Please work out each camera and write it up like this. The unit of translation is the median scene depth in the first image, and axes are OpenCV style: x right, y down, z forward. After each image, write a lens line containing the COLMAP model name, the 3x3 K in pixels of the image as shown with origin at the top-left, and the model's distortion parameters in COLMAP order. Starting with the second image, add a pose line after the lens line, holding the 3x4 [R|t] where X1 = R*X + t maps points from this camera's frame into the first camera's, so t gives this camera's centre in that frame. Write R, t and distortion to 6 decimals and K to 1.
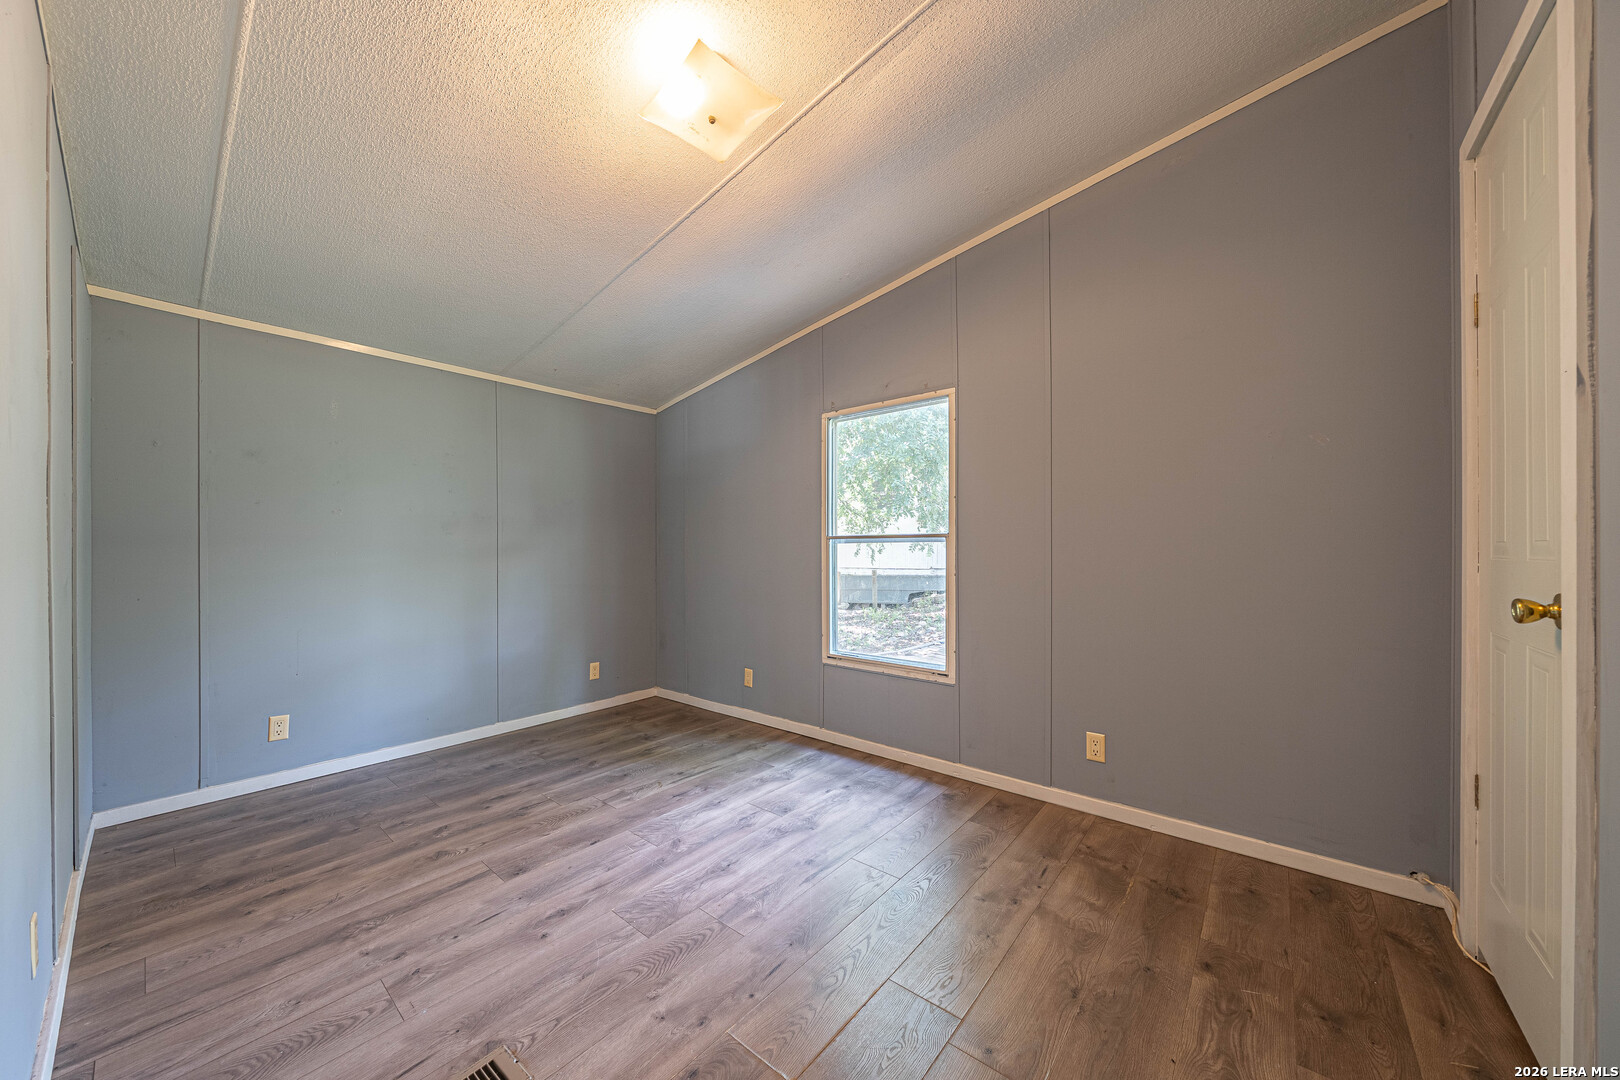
lens RADIAL K [[564.5, 0, 809.8], [0, 564.5, 550.2], [0, 0, 1]] dist [-0.005615, -0.000378]
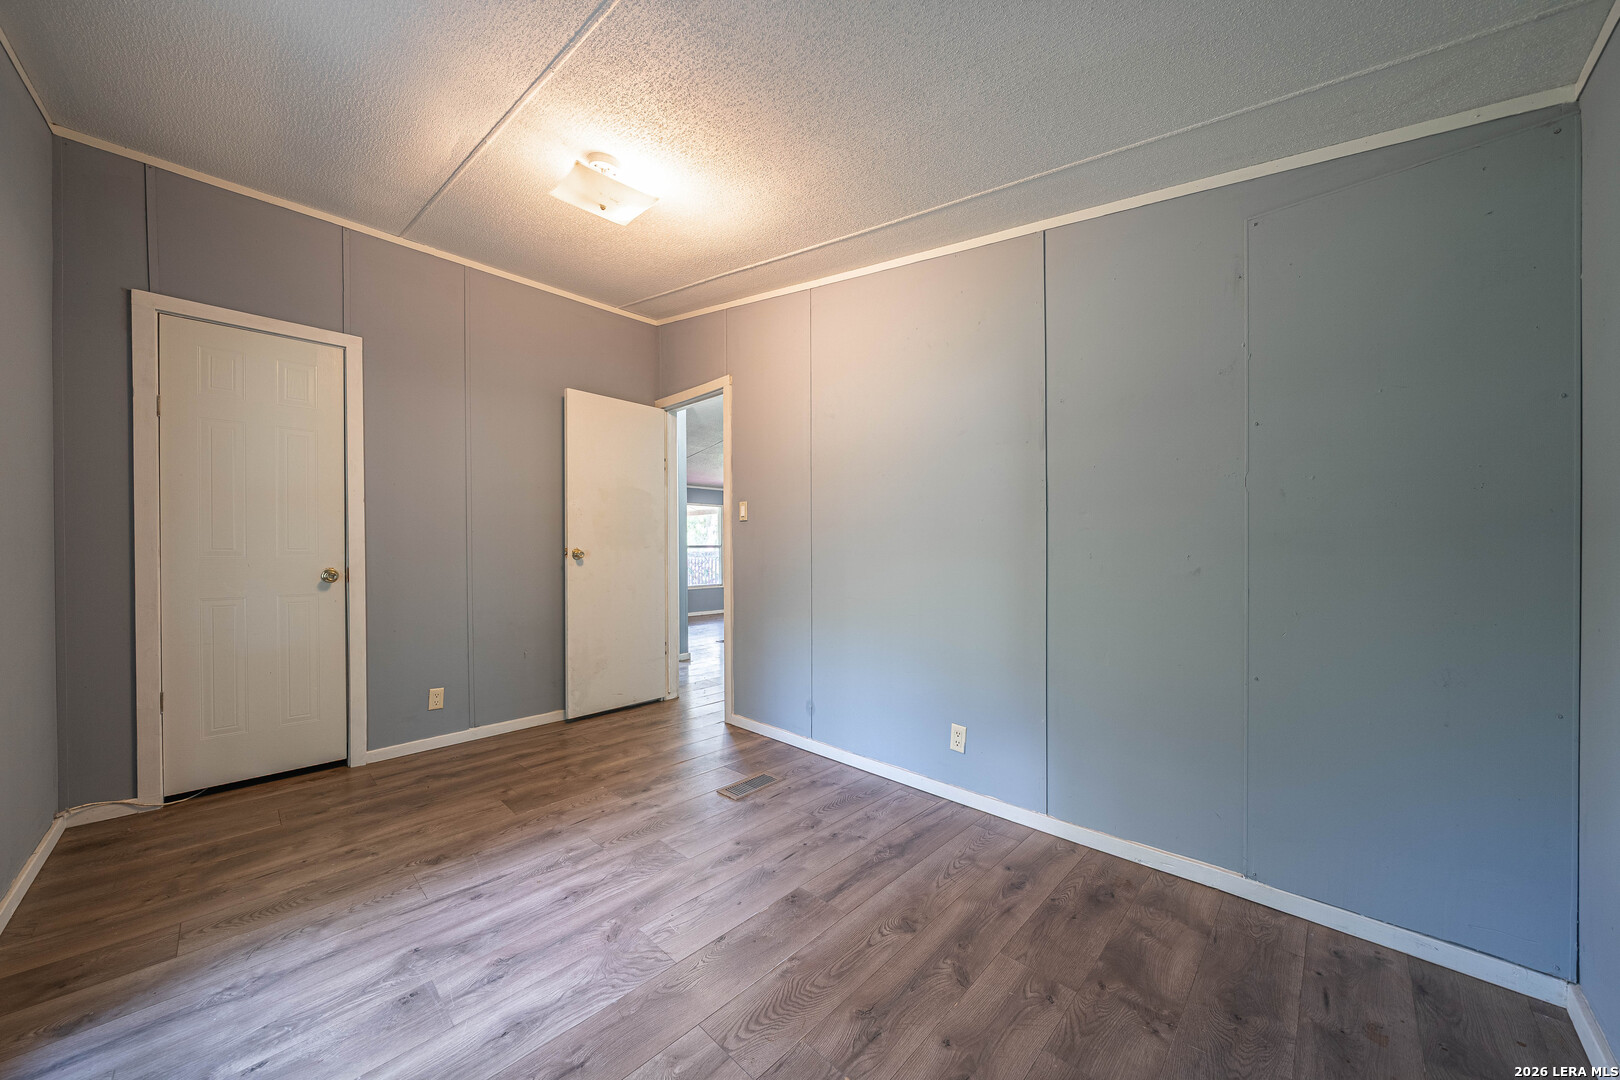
lens RADIAL K [[564.5, 0, 807.8], [0, 564.5, 549.8], [0, 0, 1]] dist [-0.005615, -0.000378]
pose [[-0.997373, 0.010047, 0.071735, -0.613357], [0.009730, 0.999941, -0.004756, 0.011698], [-0.071779, -0.004046, -0.997412, 1.913449]]
